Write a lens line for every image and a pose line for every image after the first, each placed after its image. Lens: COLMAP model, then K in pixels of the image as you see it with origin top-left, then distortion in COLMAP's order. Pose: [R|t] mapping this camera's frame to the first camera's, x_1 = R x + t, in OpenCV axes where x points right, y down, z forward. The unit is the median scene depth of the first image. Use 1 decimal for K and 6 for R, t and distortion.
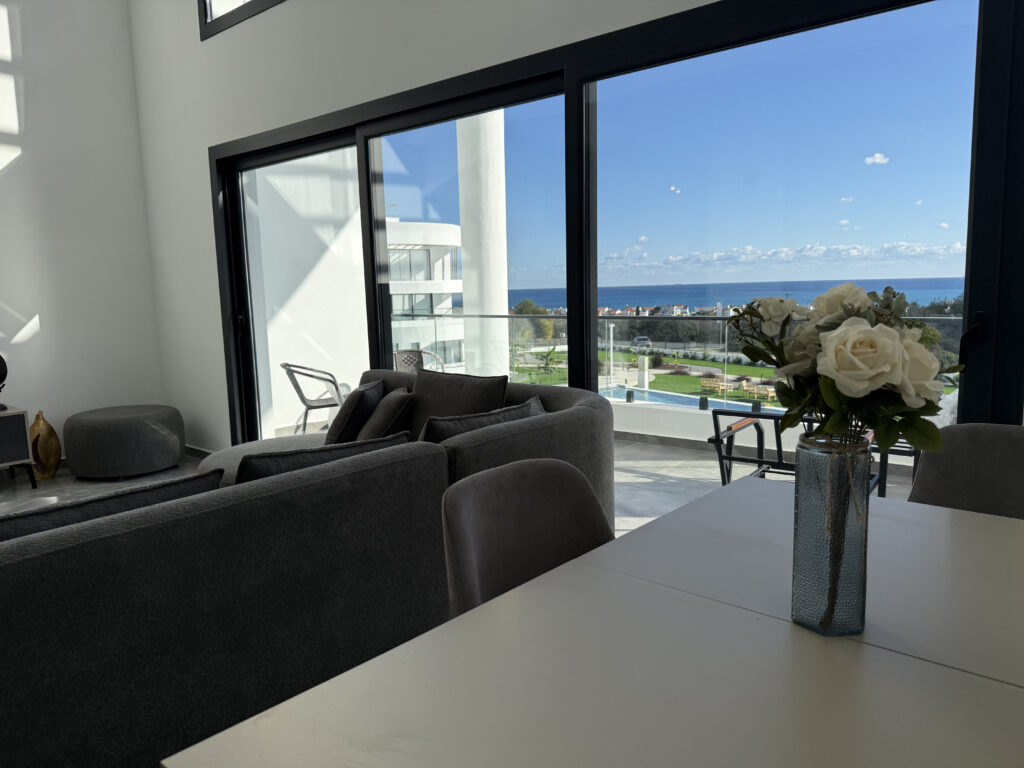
lens RADIAL K [[716.2, 0, 506.7], [0, 716.2, 378.0], [0, 0, 1]] dist [0.118830, -0.180469]
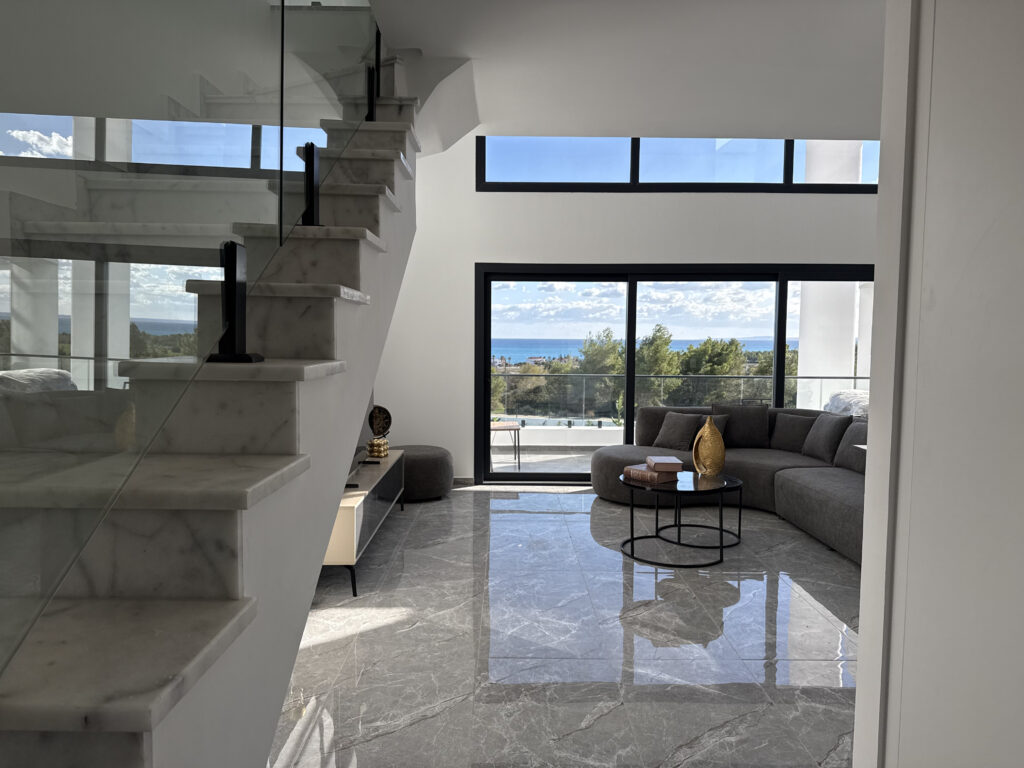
lens RADIAL K [[711.3, 0, 506.4], [0, 711.3, 383.2], [0, 0, 1]] dist [0.069092, -0.083063]
pose [[0.756544, -0.012082, 0.653832, -0.743799], [0.055083, 0.997453, -0.045305, -0.004356], [-0.651619, 0.070290, 0.755283, -0.056532]]
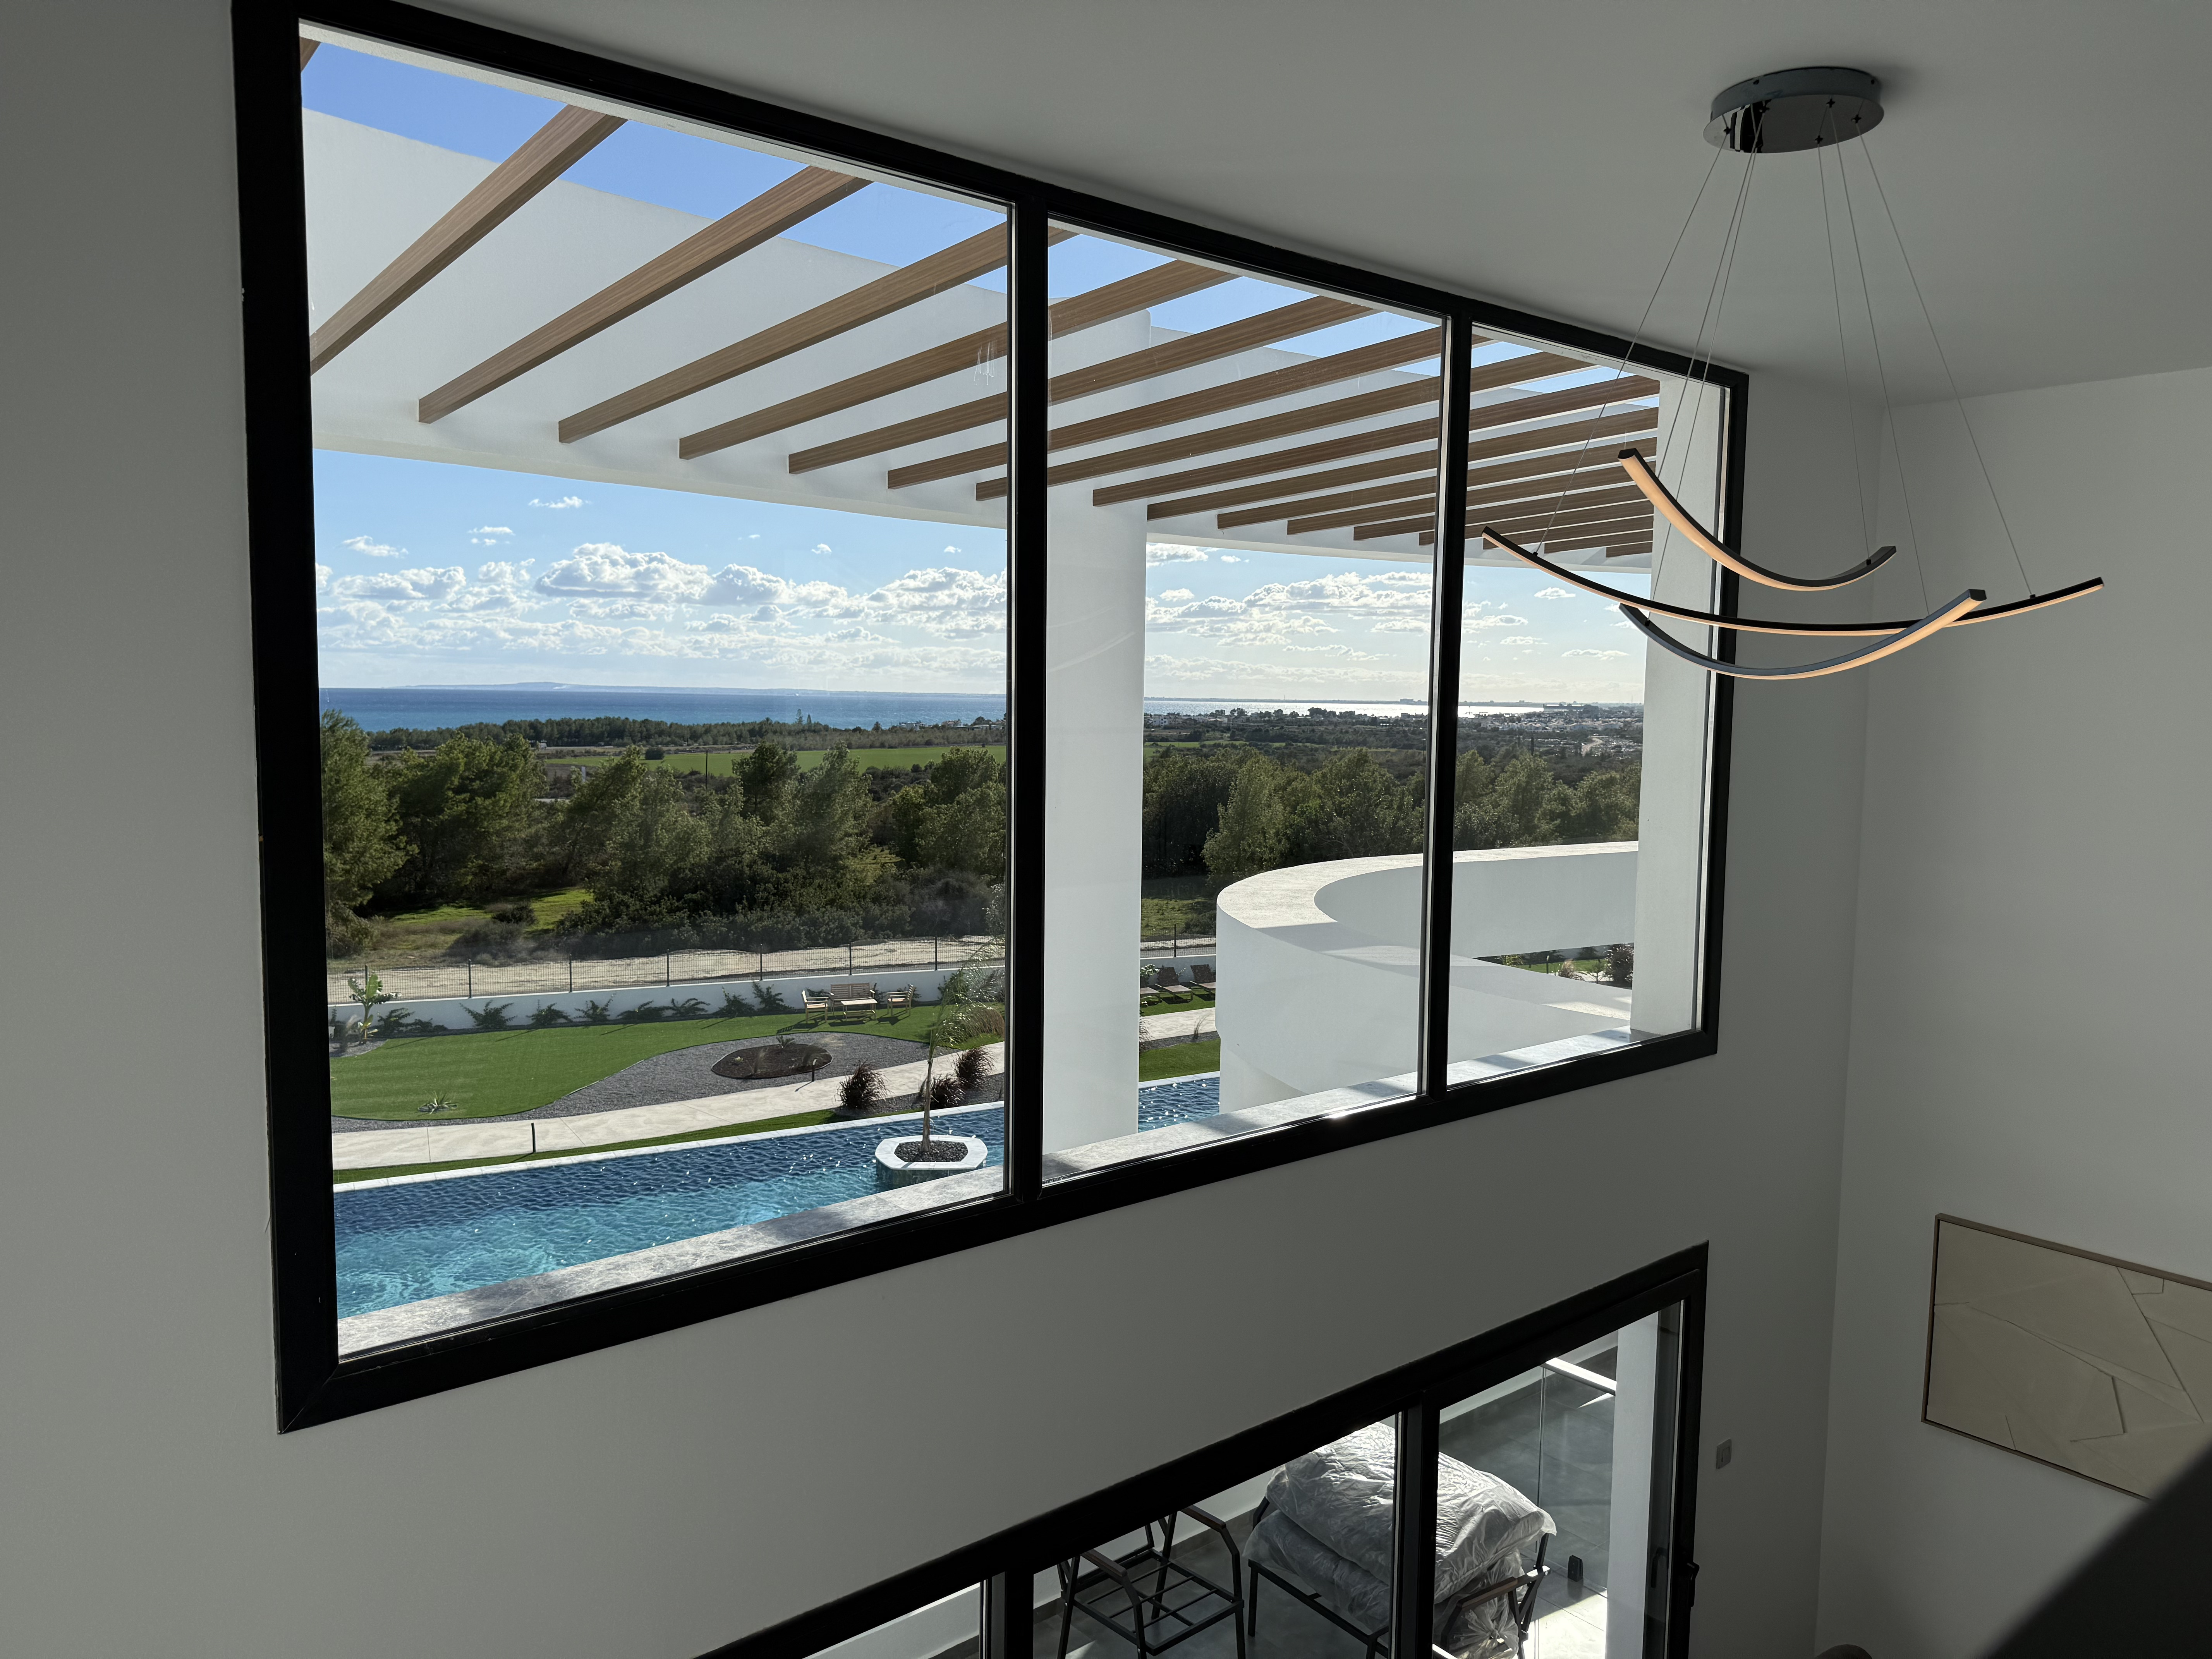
lens RADIAL K [[1533.8, 0, 1105.3], [0, 1533.8, 821.0], [0, 0, 1]] dist [0.116560, -0.170788]
pose [[0.164675, -0.056835, 0.984709, -0.515686], [0.107444, 0.993431, 0.039370, -0.380070], [-0.980478, 0.099318, 0.169699, 0.348638]]
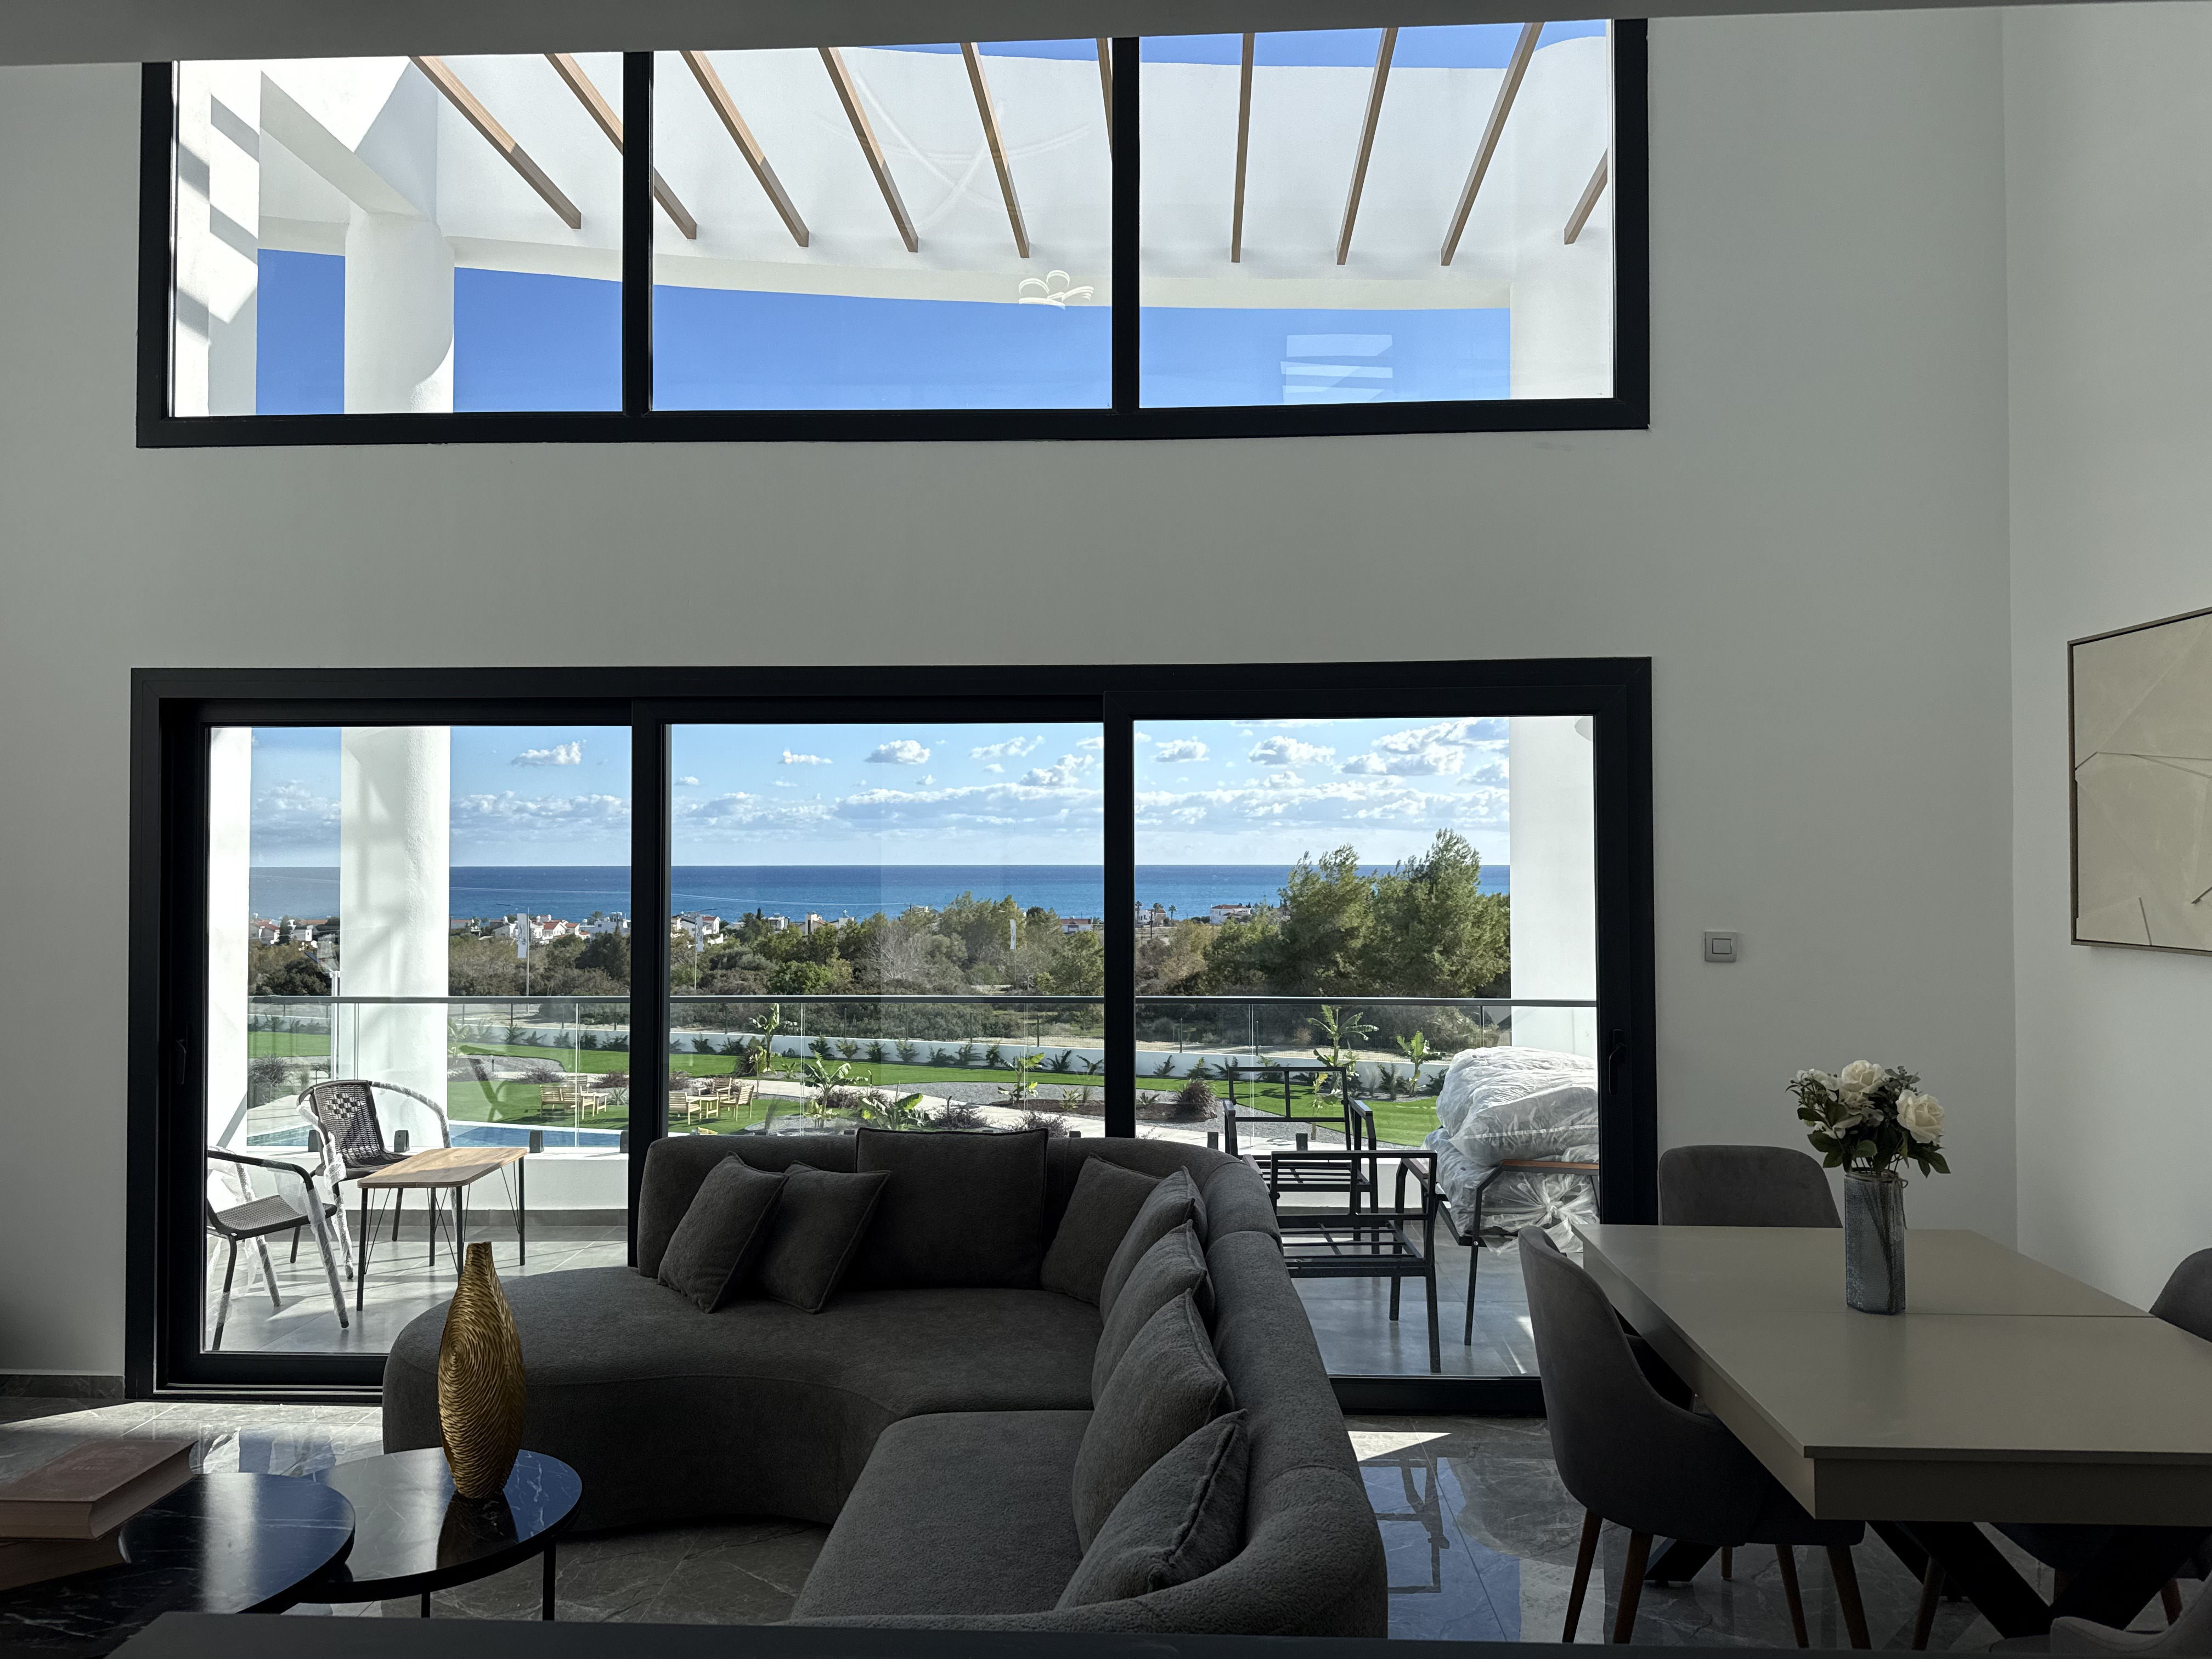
lens RADIAL K [[1533.8, 0, 1105.3], [0, 1533.8, 821.0], [0, 0, 1]] dist [0.116560, -0.170788]
pose [[0.785115, 0.039512, 0.618088, -0.304354], [0.059759, 0.988474, -0.139098, -0.029876], [-0.616460, 0.146144, 0.773705, -0.061755]]
